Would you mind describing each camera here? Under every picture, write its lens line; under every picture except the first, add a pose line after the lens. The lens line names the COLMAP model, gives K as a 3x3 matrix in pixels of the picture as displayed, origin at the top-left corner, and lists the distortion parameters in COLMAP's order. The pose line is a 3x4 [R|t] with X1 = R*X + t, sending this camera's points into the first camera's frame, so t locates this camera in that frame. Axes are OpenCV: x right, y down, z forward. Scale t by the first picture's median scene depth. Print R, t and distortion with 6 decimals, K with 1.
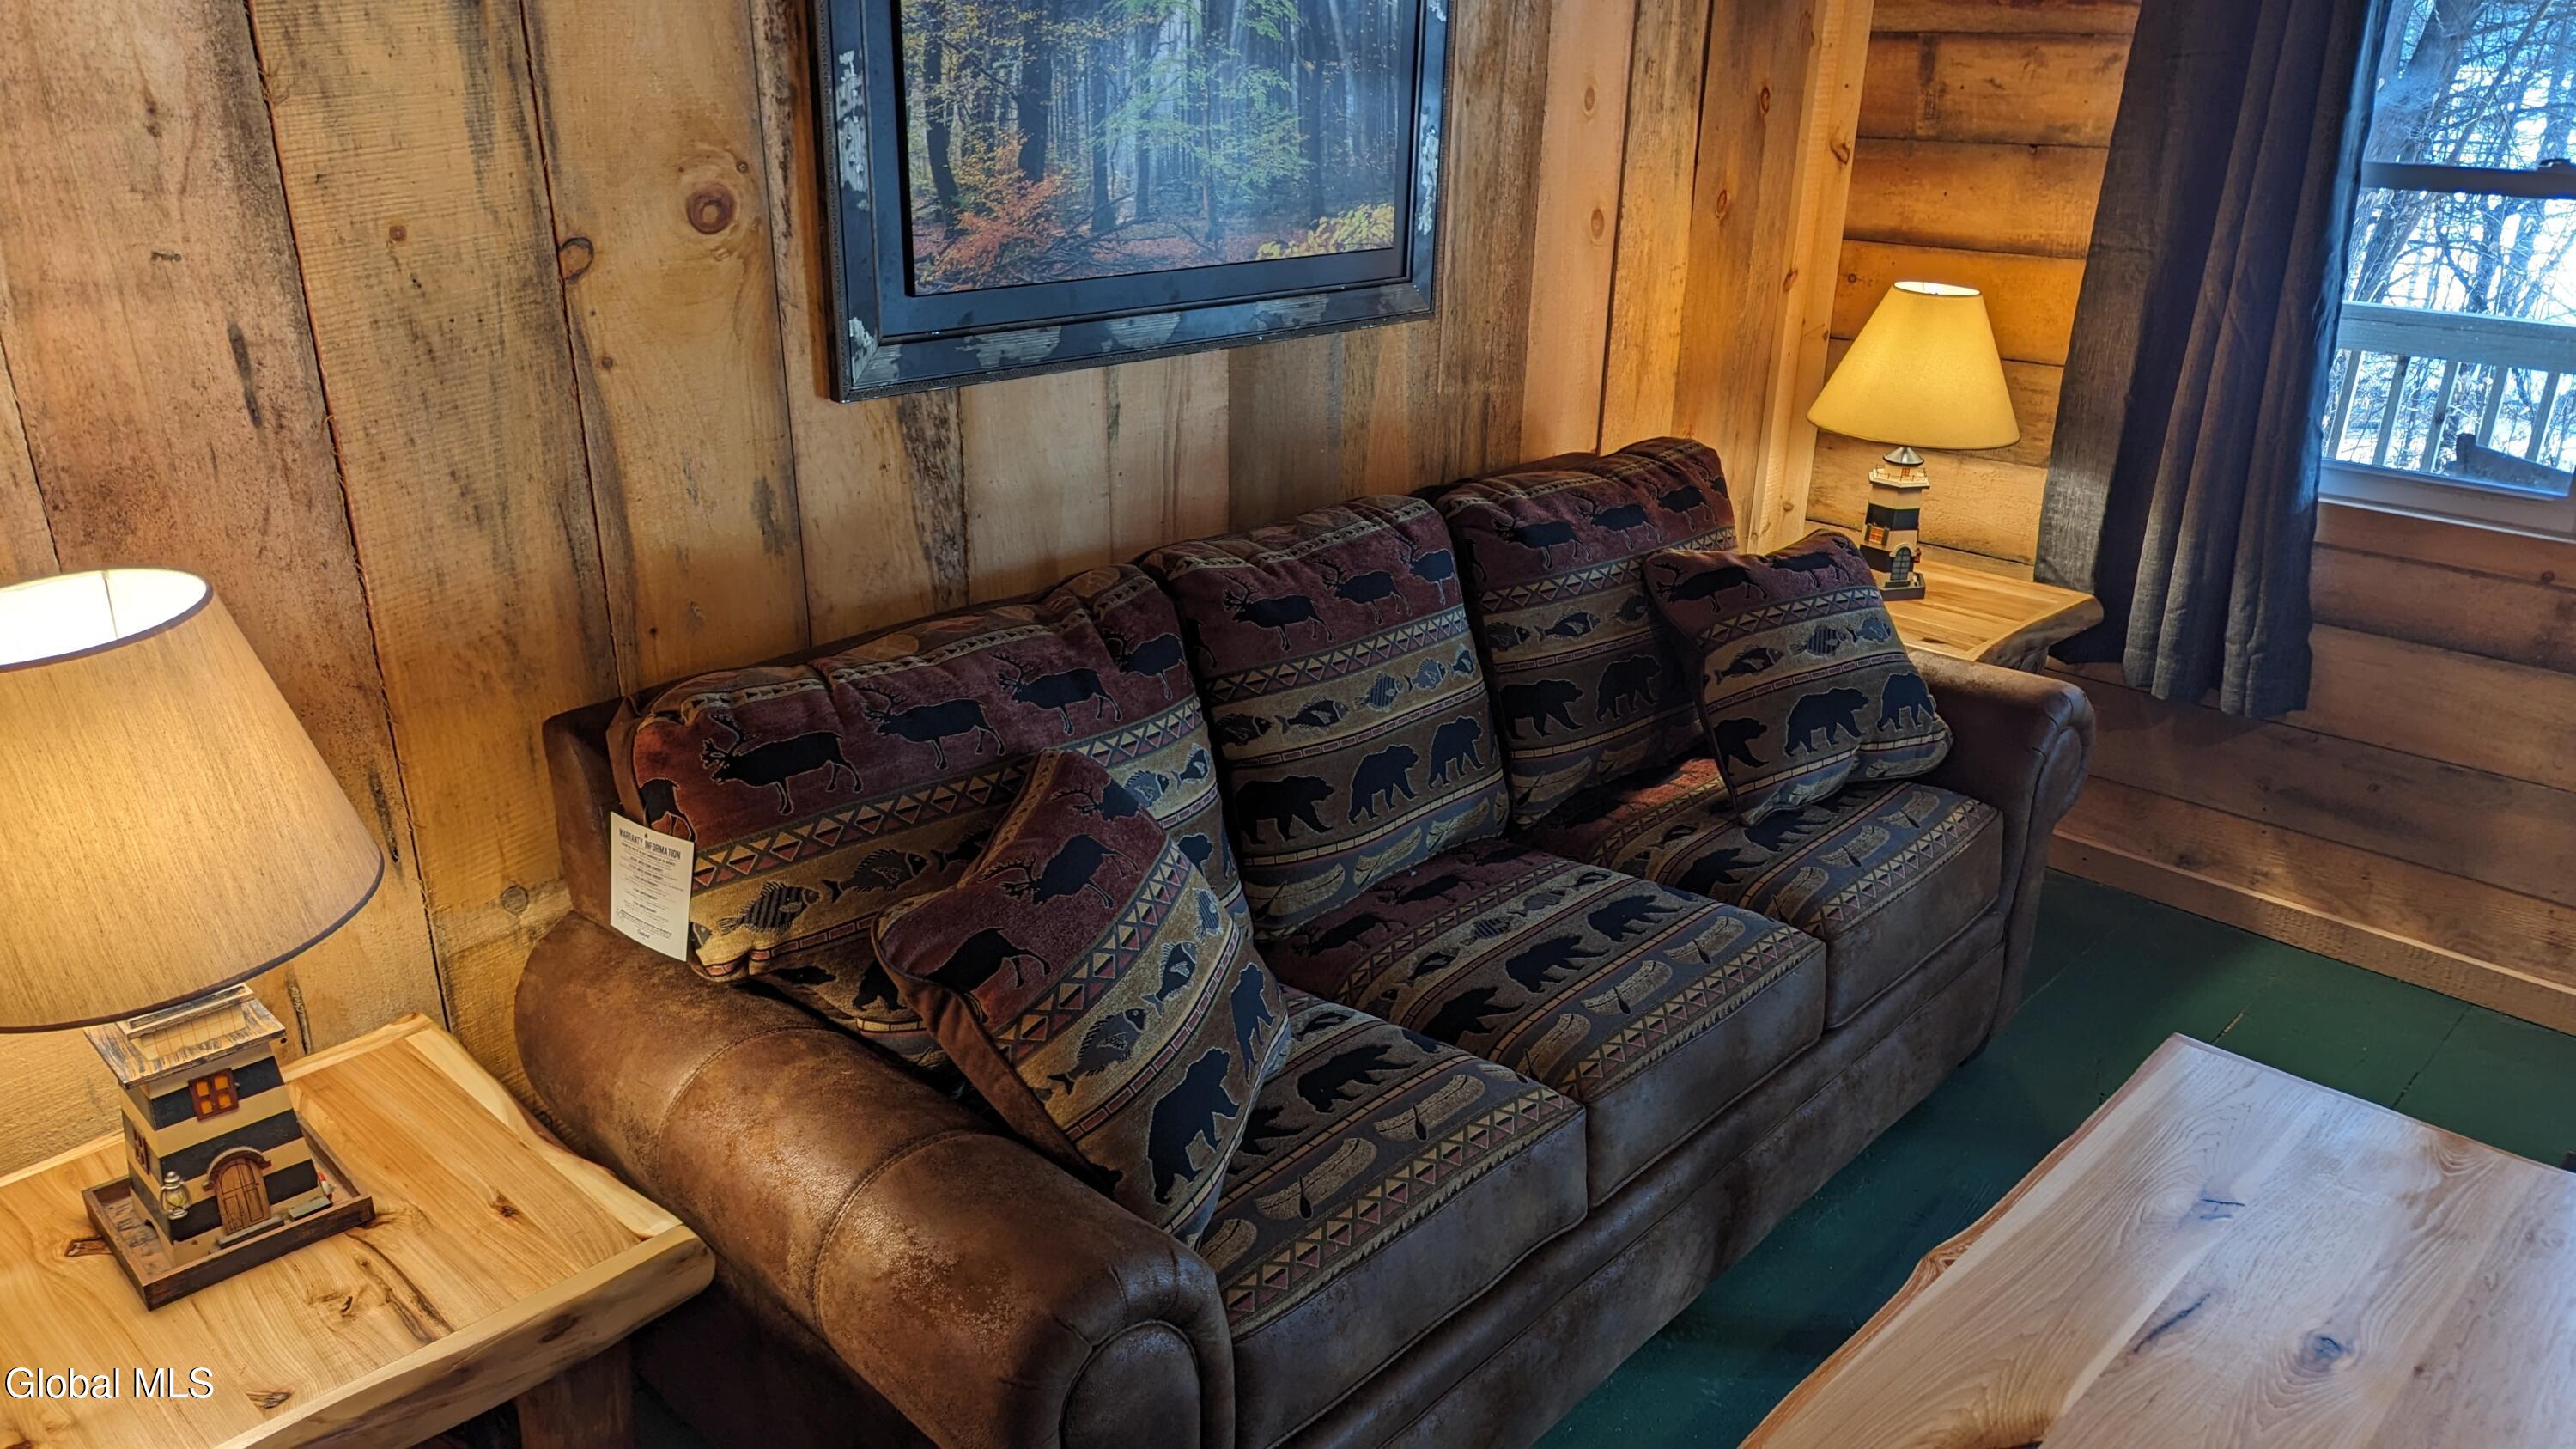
lens RADIAL K [[1799.7, 0, 1285.9], [0, 1799.7, 741.9], [0, 0, 1]] dist [0.012284, 0.003850]
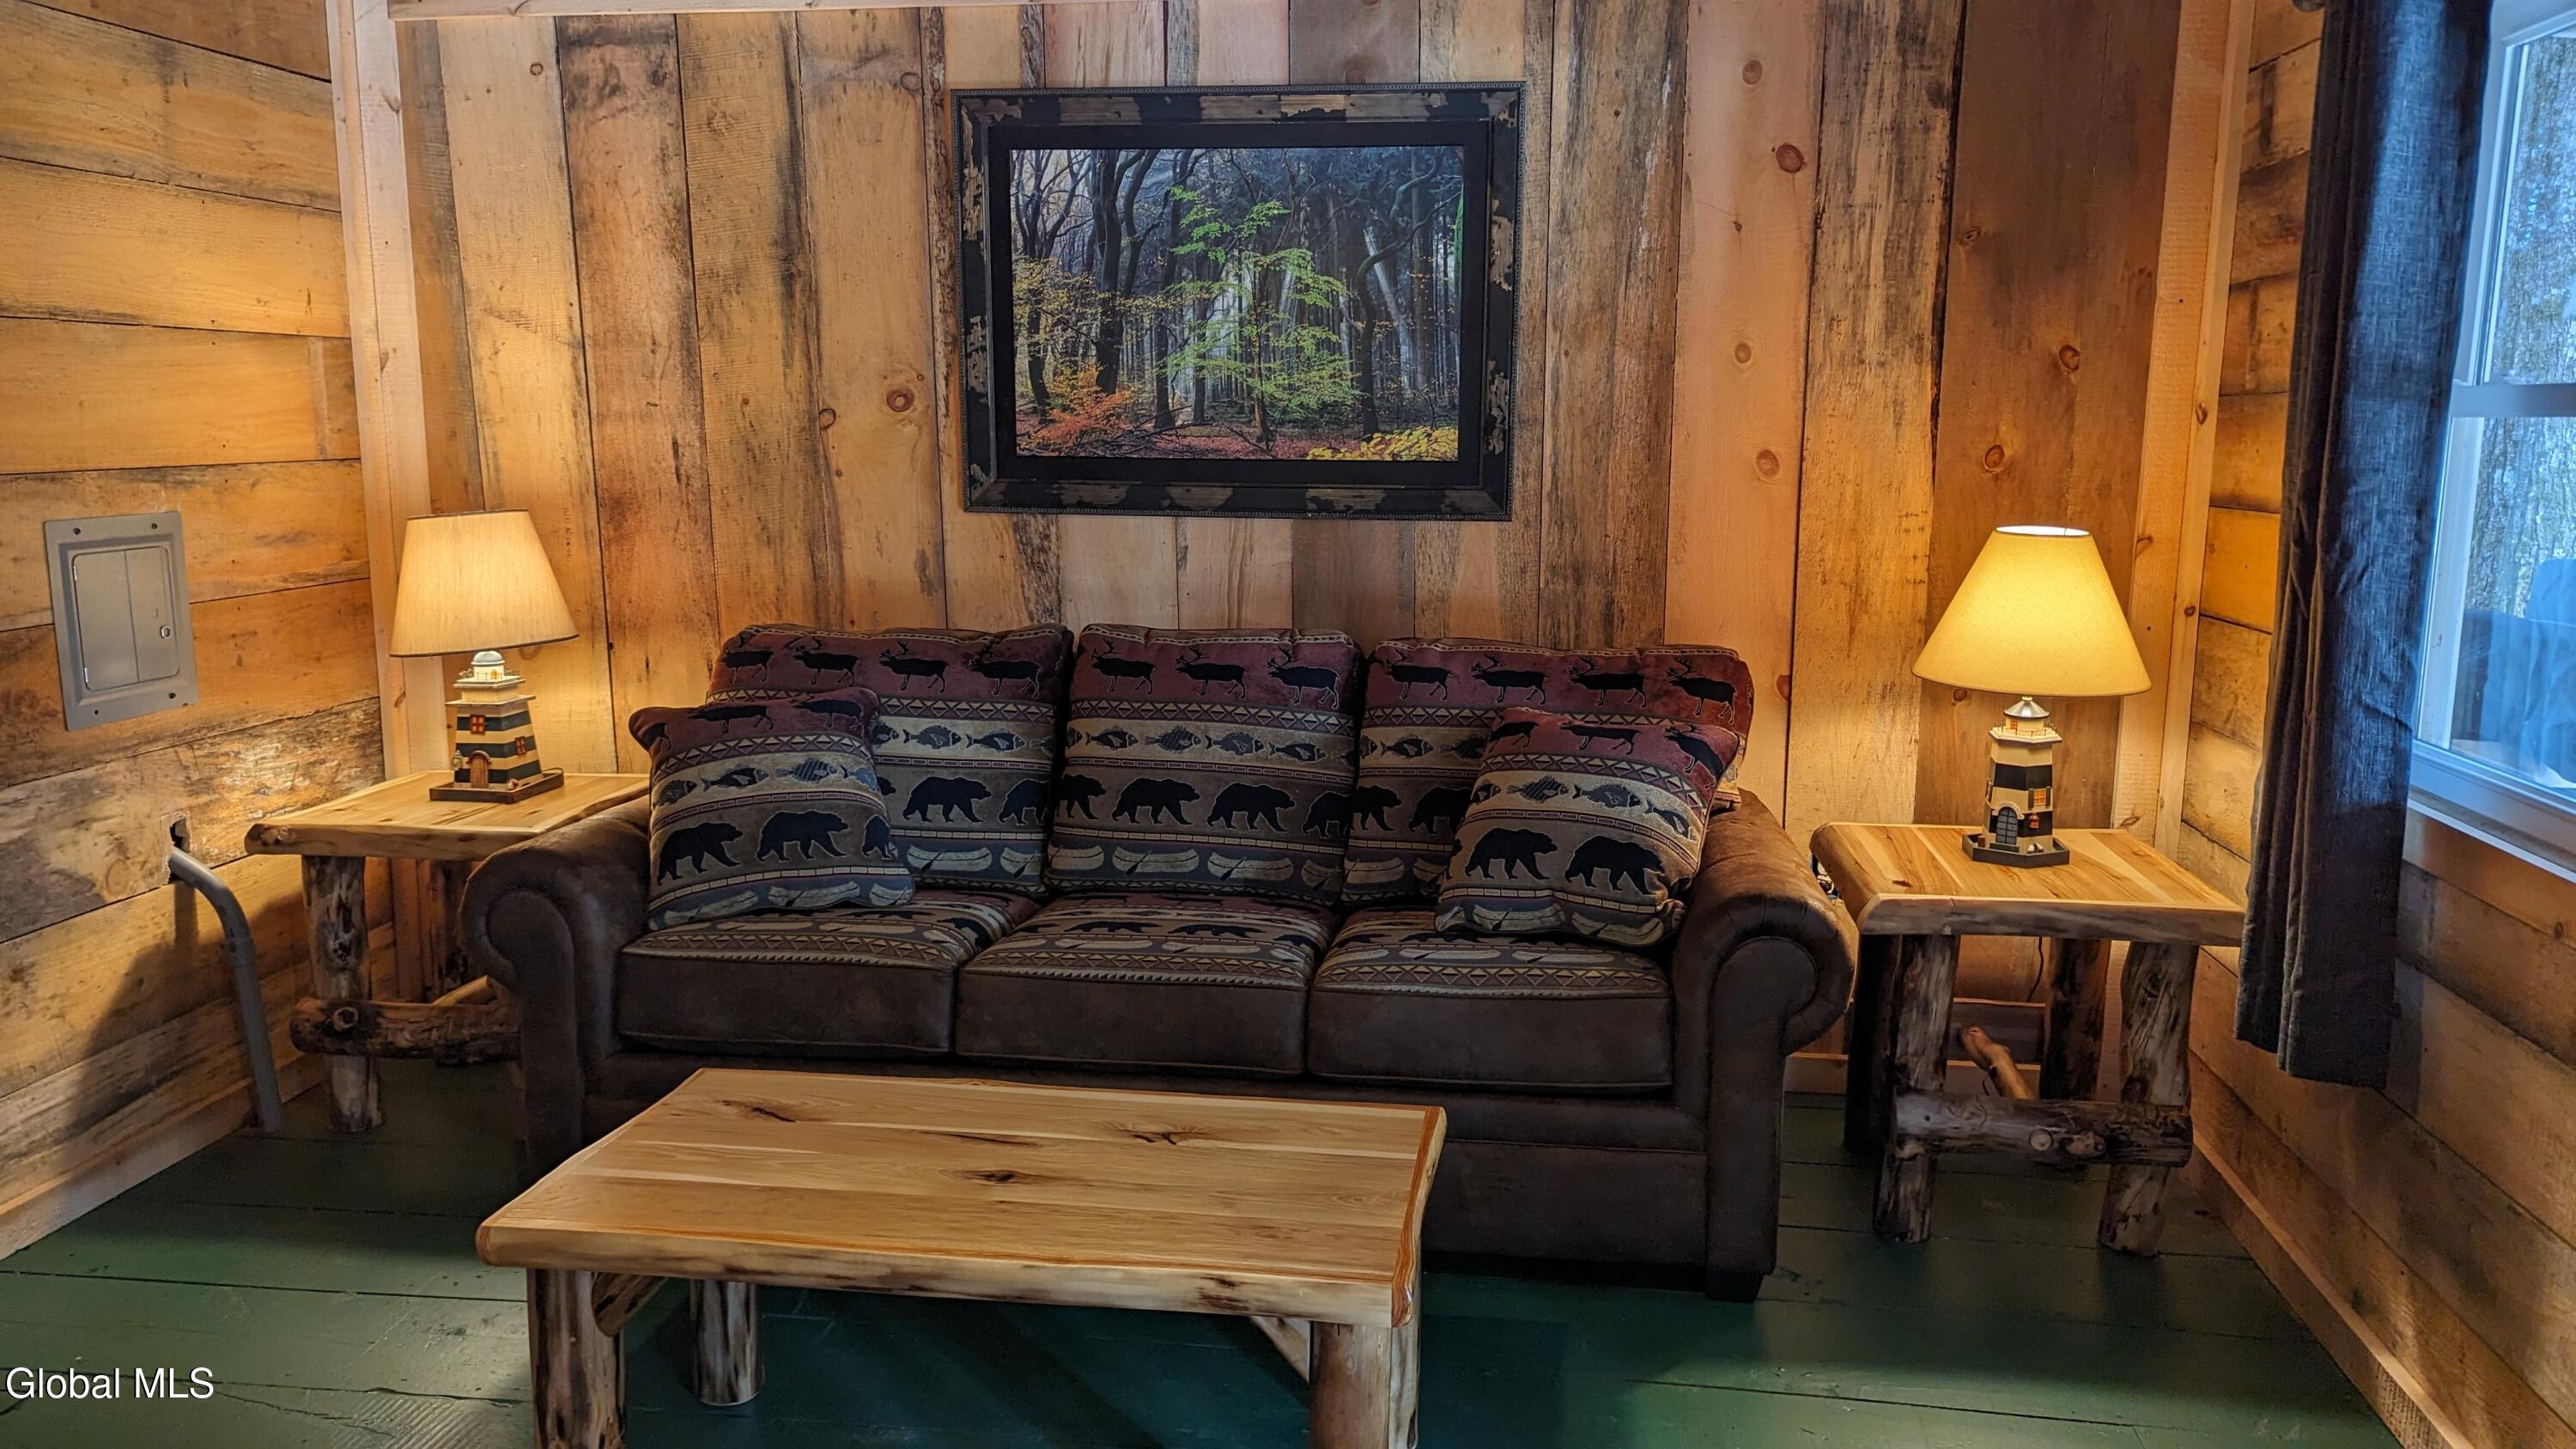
lens RADIAL K [[1800.5, 0, 1288.0], [0, 1800.5, 724.5], [0, 0, 1]] dist [0.036564, -0.001567]
pose [[0.591428, 0.122582, -0.796986, 1.263738], [-0.291795, 0.953929, -0.069815, 0.033206], [0.751710, 0.273847, 0.599950, 0.242300]]
